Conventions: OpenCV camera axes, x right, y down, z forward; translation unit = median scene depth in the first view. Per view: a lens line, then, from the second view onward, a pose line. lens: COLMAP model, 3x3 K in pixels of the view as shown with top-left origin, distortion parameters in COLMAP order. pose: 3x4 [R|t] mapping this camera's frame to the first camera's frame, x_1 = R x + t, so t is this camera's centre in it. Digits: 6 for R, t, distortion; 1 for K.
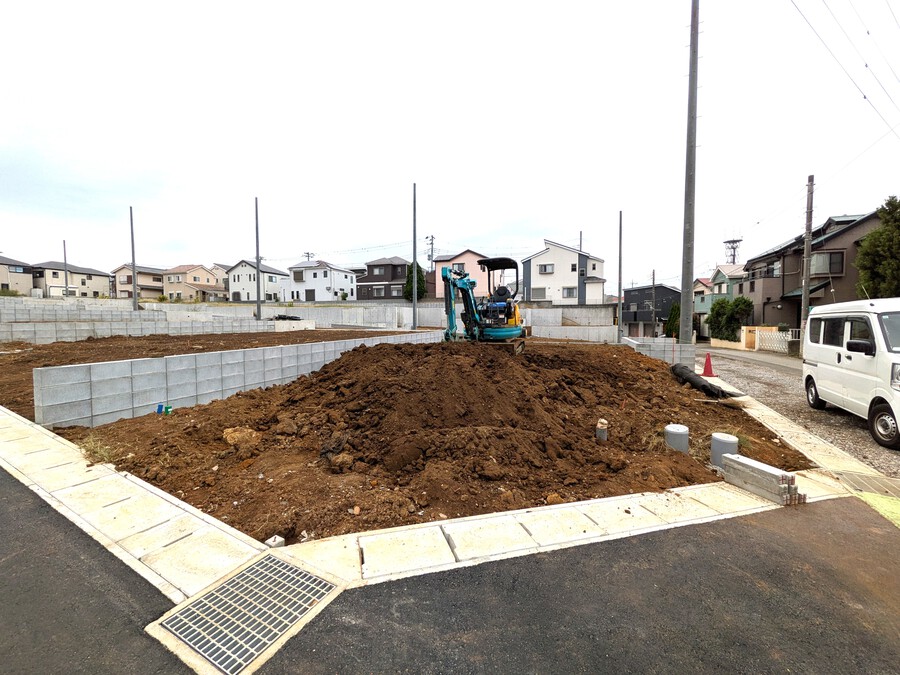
lens RADIAL K [[356.5, 0, 453.1], [0, 356.5, 335.3], [0, 0, 1]] dist [-0.004072, 0.000076]
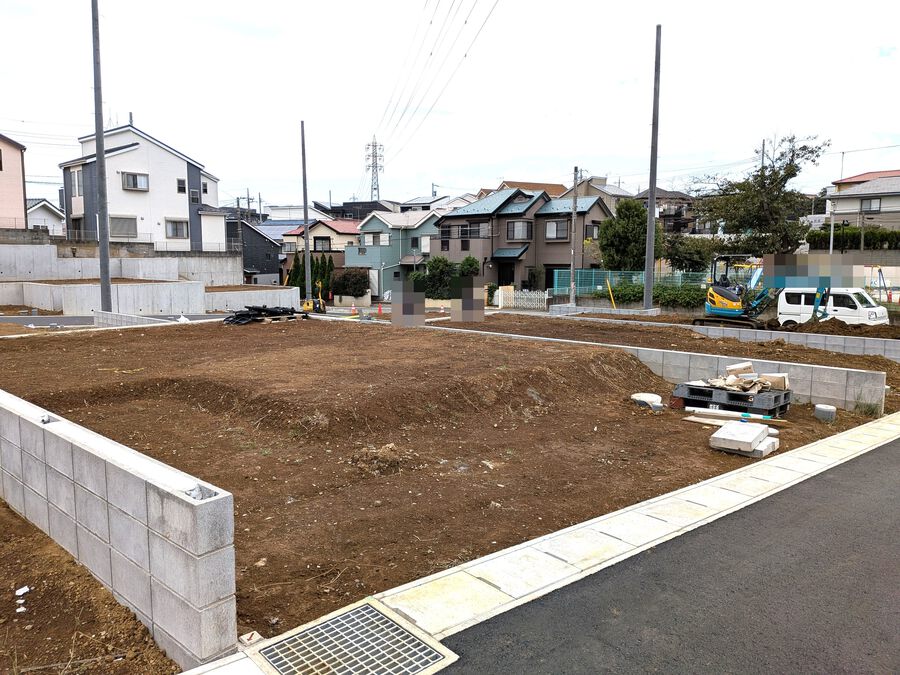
lens RADIAL K [[642.6, 0, 443.1], [0, 642.6, 319.3], [0, 0, 1]] dist [0.083854, -0.127676]
pose [[0.367014, -0.086314, 0.926202, -0.426586], [0.039507, 0.996234, 0.077185, -0.034676], [-0.929376, 0.008263, 0.369041, 0.192050]]
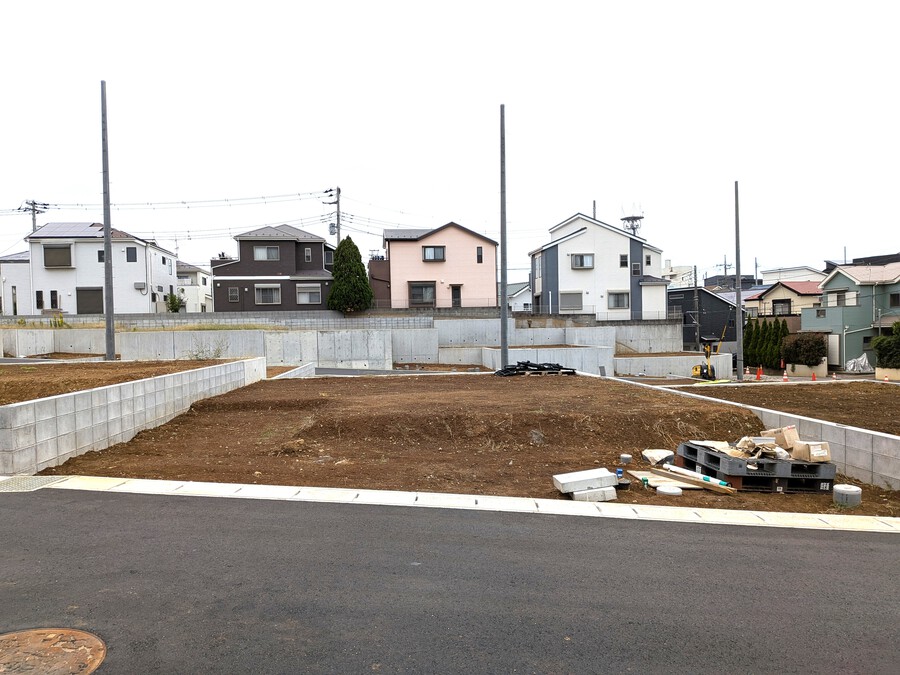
lens RADIAL K [[642.6, 0, 443.6], [0, 642.6, 352.0], [0, 0, 1]] dist [0.083854, -0.127676]
pose [[0.910374, -0.028658, 0.412793, -0.364636], [0.036922, 0.999245, -0.012056, -0.023953], [-0.412136, 0.026217, 0.910745, 0.084992]]
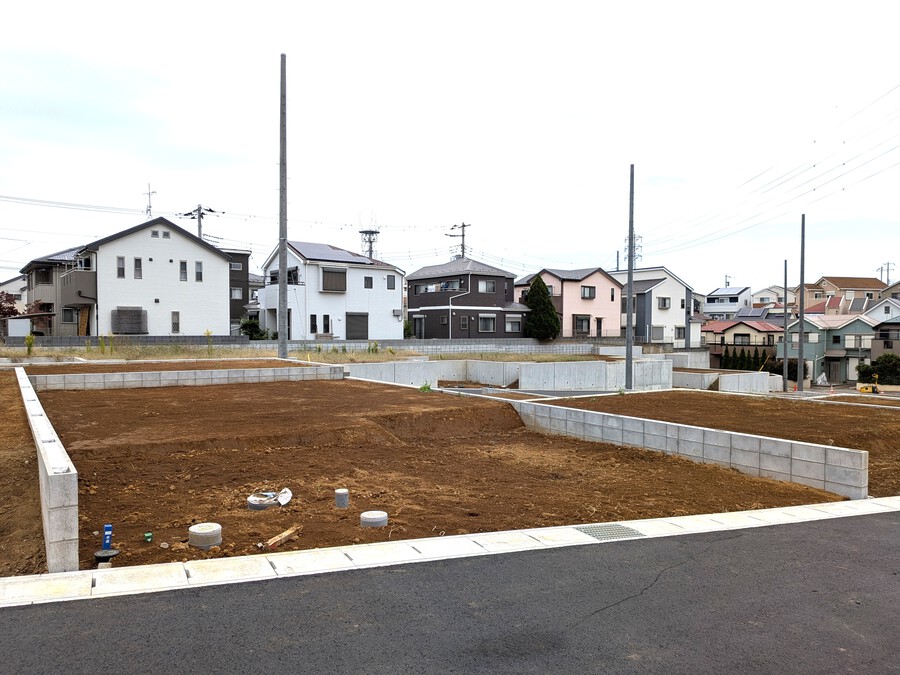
lens RADIAL K [[642.6, 0, 440.6], [0, 642.6, 350.6], [0, 0, 1]] dist [0.083854, -0.127676]
pose [[0.595874, -0.020185, 0.802824, -1.068370], [0.031009, 0.999517, 0.002115, -0.086394], [-0.802479, 0.023634, 0.596212, 0.470524]]
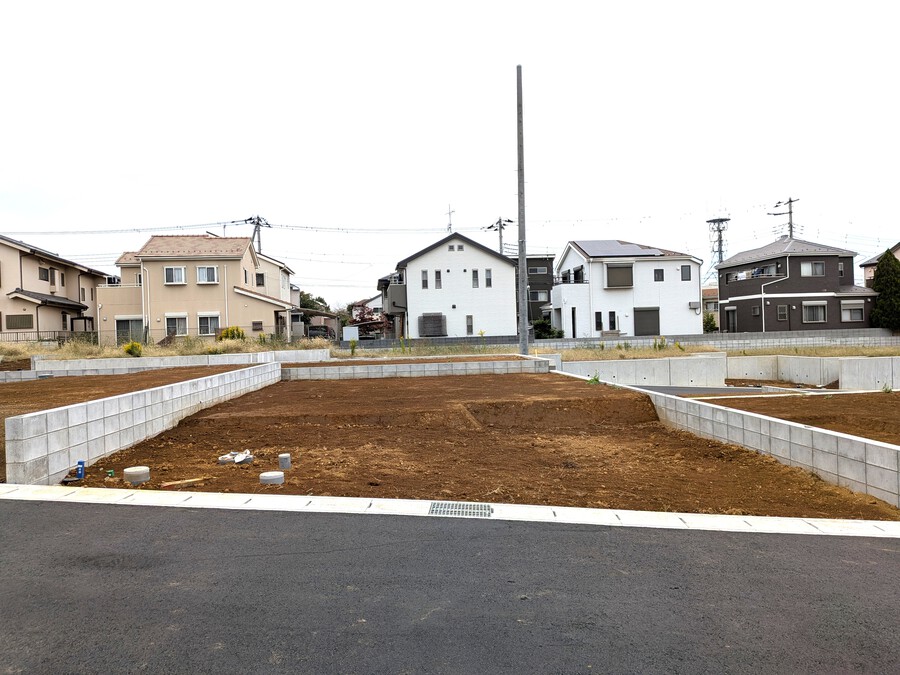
lens RADIAL K [[642.6, 0, 448.5], [0, 642.6, 343.3], [0, 0, 1]] dist [0.083854, -0.127676]
pose [[0.915289, -0.029404, 0.401722, -1.008802], [0.045479, 0.998499, -0.030535, -0.079166], [-0.400221, 0.046219, 0.915252, 0.415602]]
